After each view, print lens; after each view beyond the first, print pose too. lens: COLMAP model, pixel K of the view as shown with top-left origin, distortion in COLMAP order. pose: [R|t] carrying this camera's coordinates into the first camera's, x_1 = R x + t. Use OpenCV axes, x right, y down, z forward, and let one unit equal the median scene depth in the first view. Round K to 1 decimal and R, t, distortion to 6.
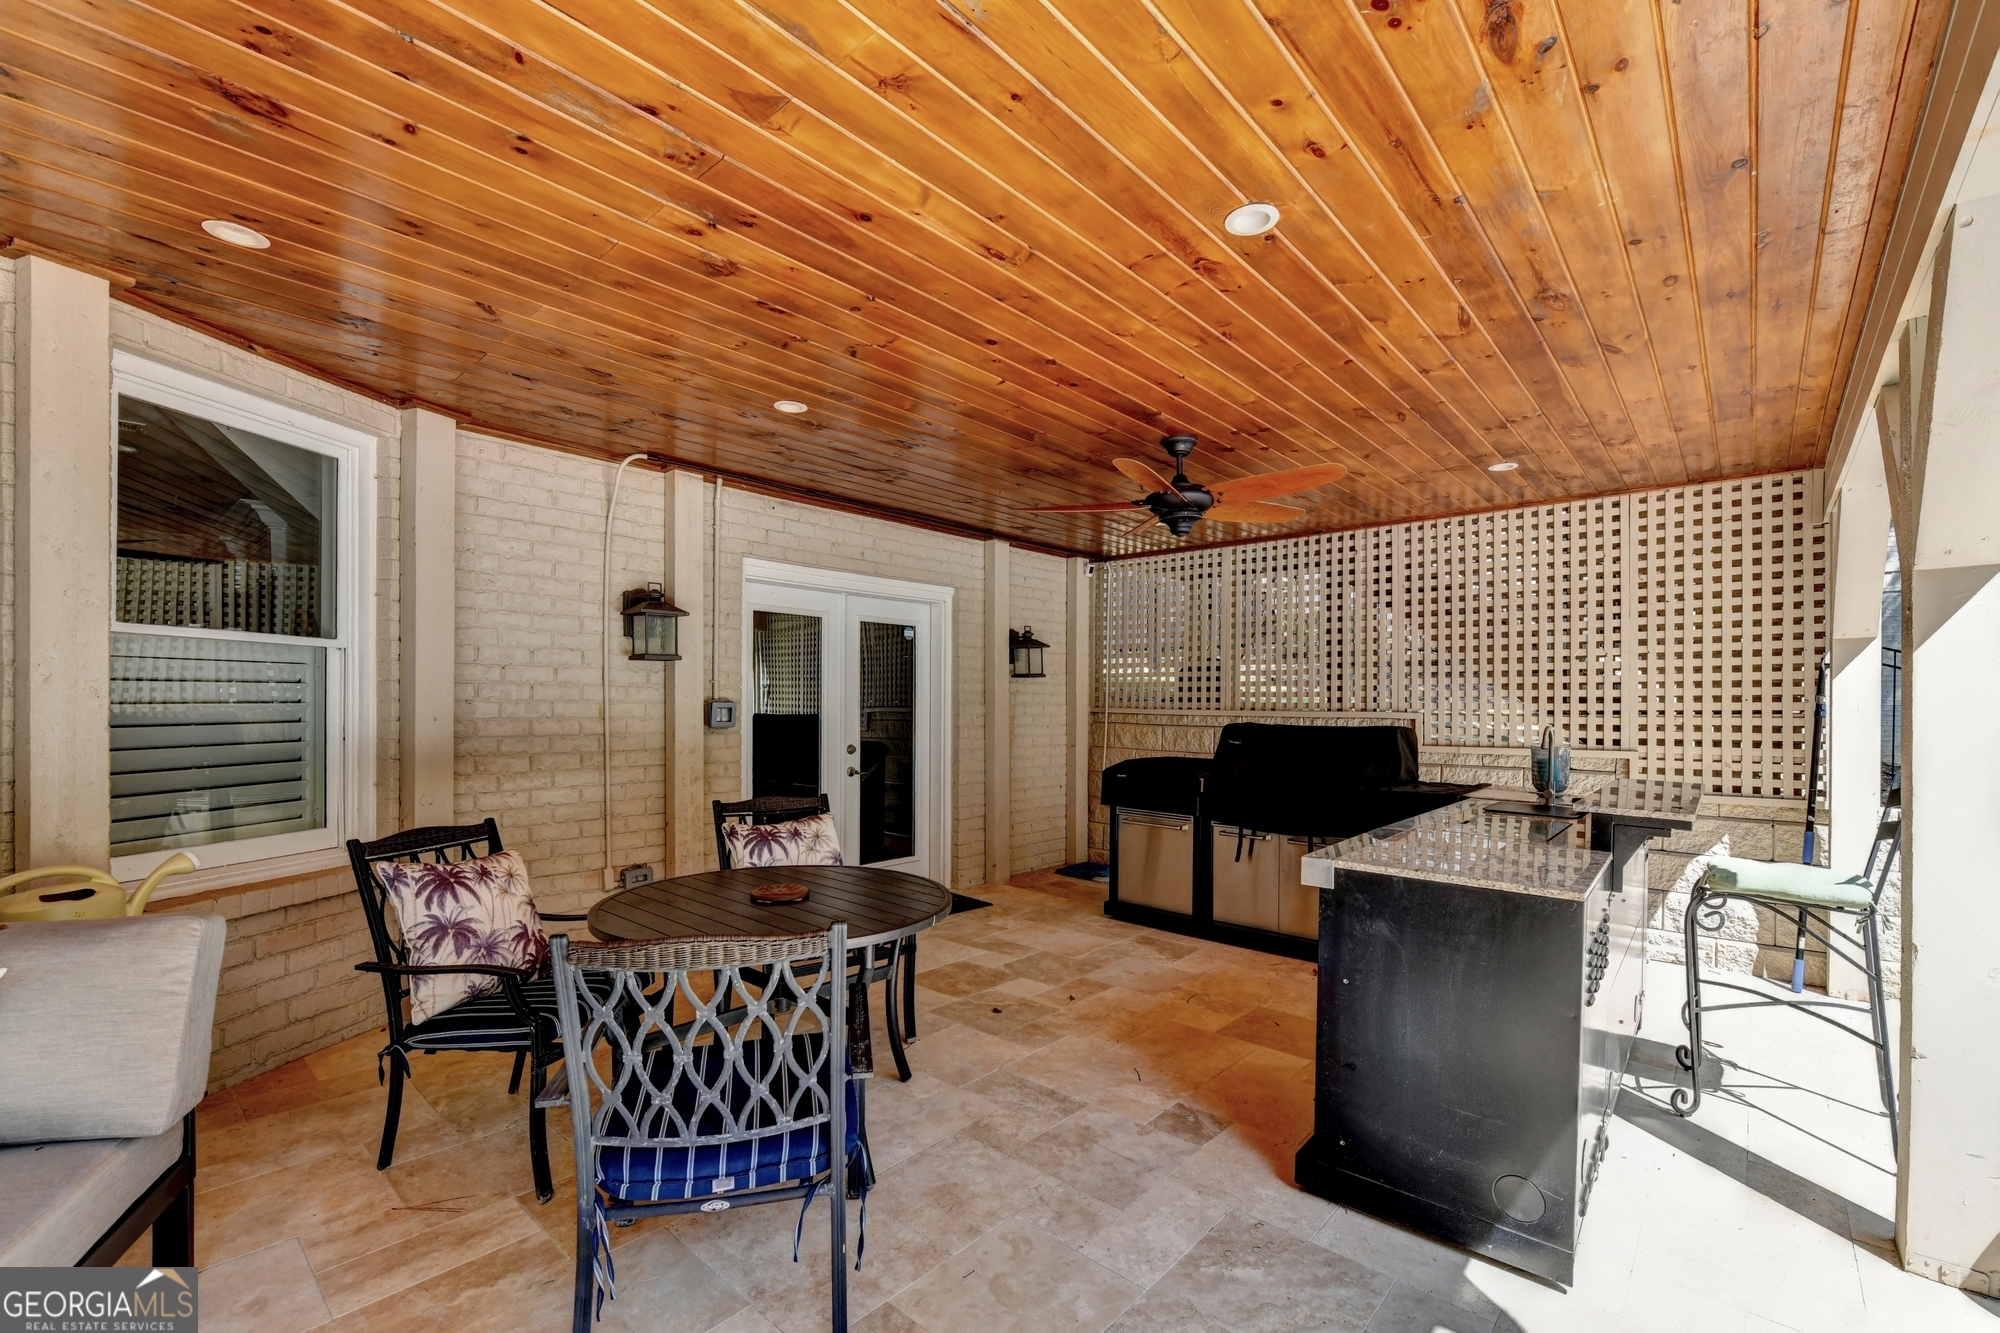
lens RADIAL K [[834.8, 0, 1032.9], [0, 834.8, 685.7], [0, 0, 1]] dist [-0.007784, -0.000023]
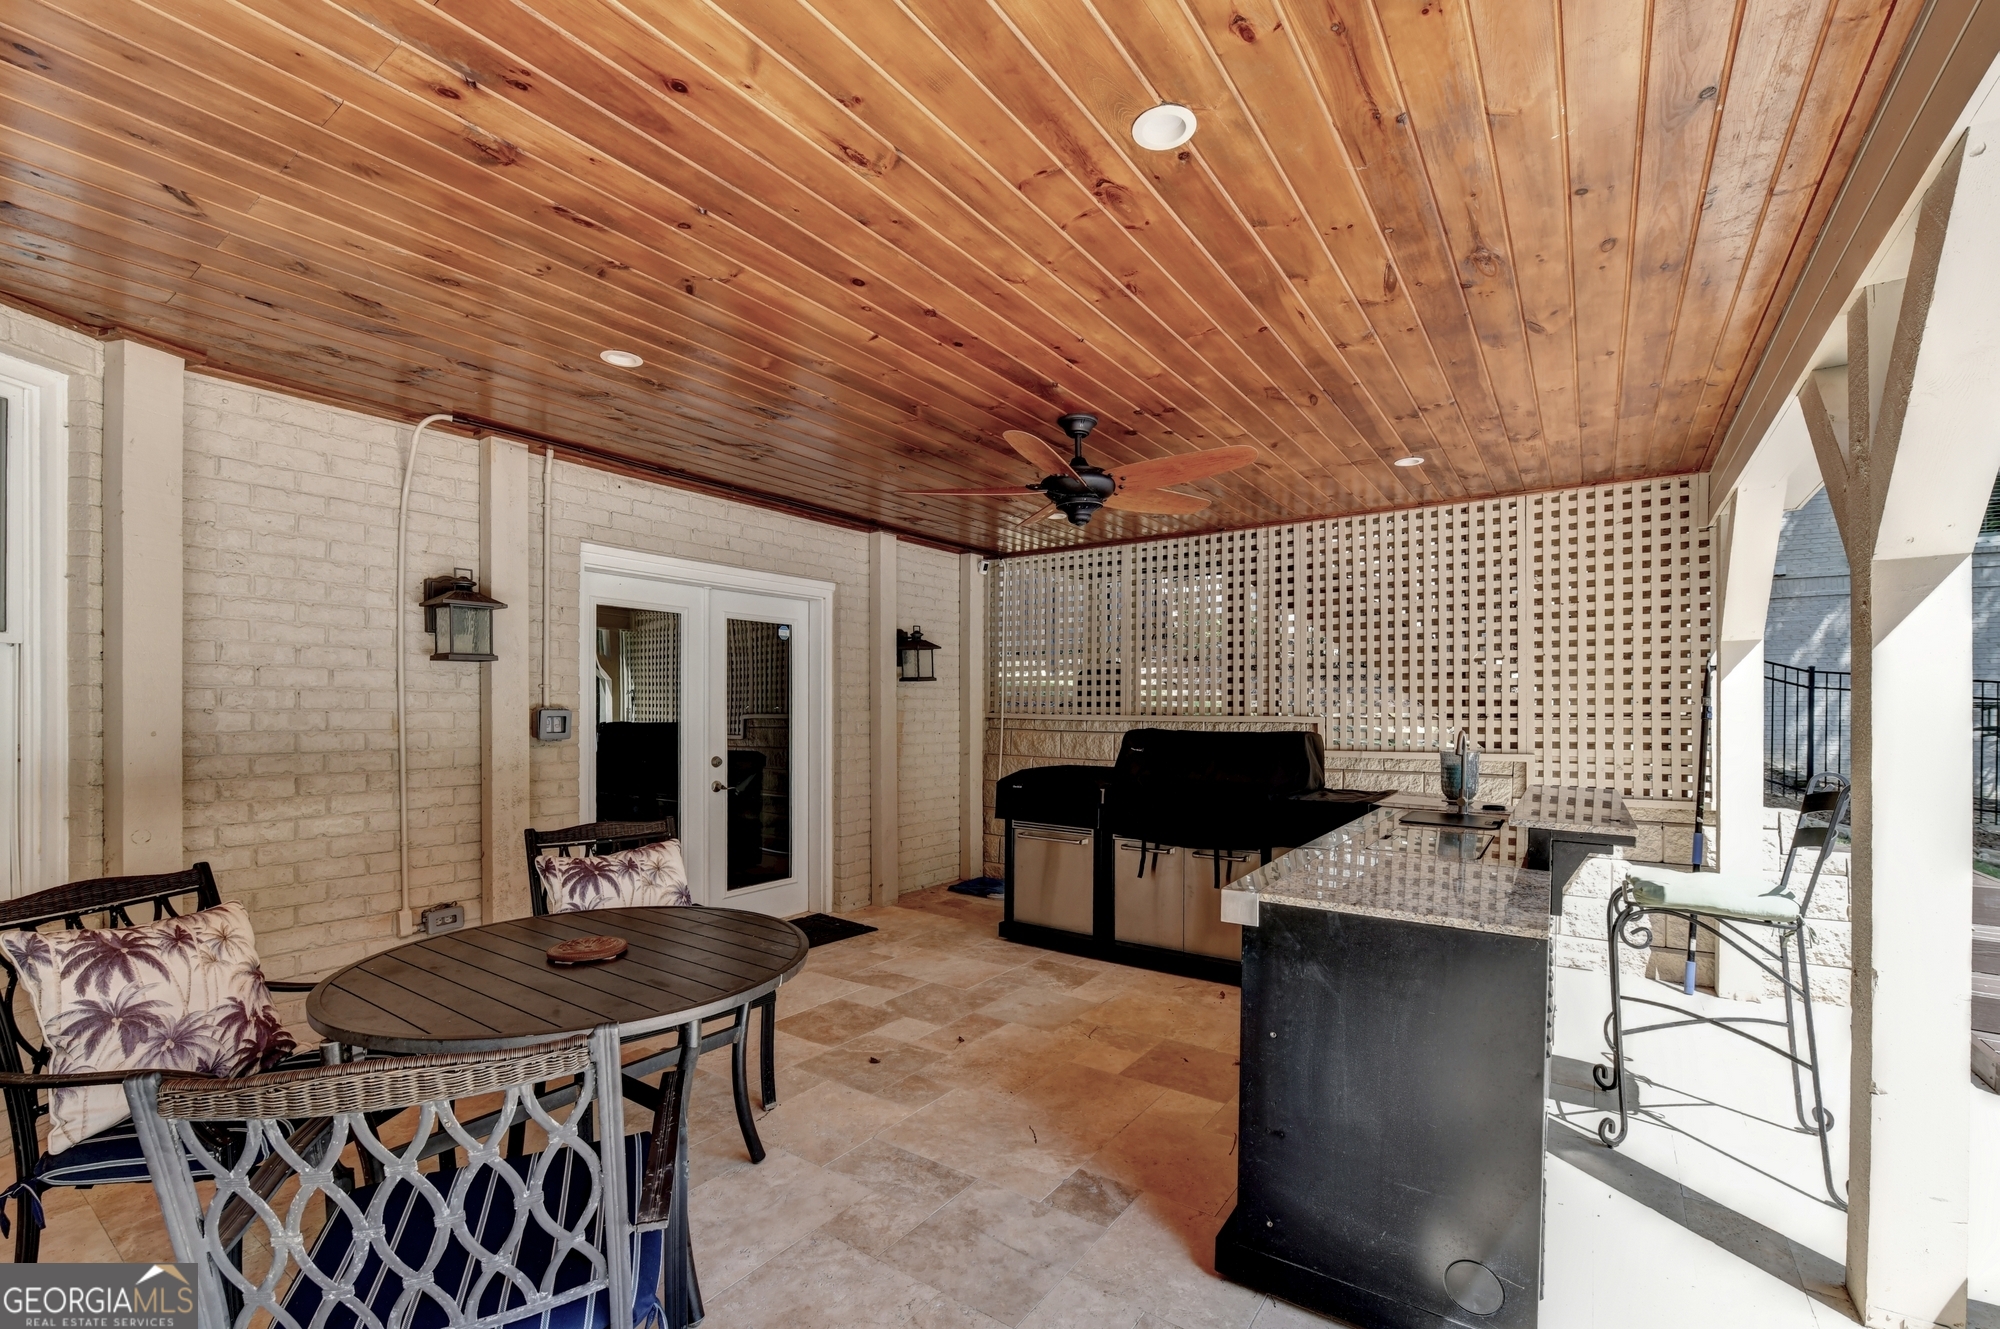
lens RADIAL K [[834.8, 0, 1032.9], [0, 834.8, 683.7], [0, 0, 1]] dist [-0.007784, -0.000023]
pose [[0.992788, -0.001799, 0.119869, 0.017226], [0.002725, 0.999968, -0.007559, 0.000508], [-0.119851, 0.007831, 0.992761, 0.104209]]
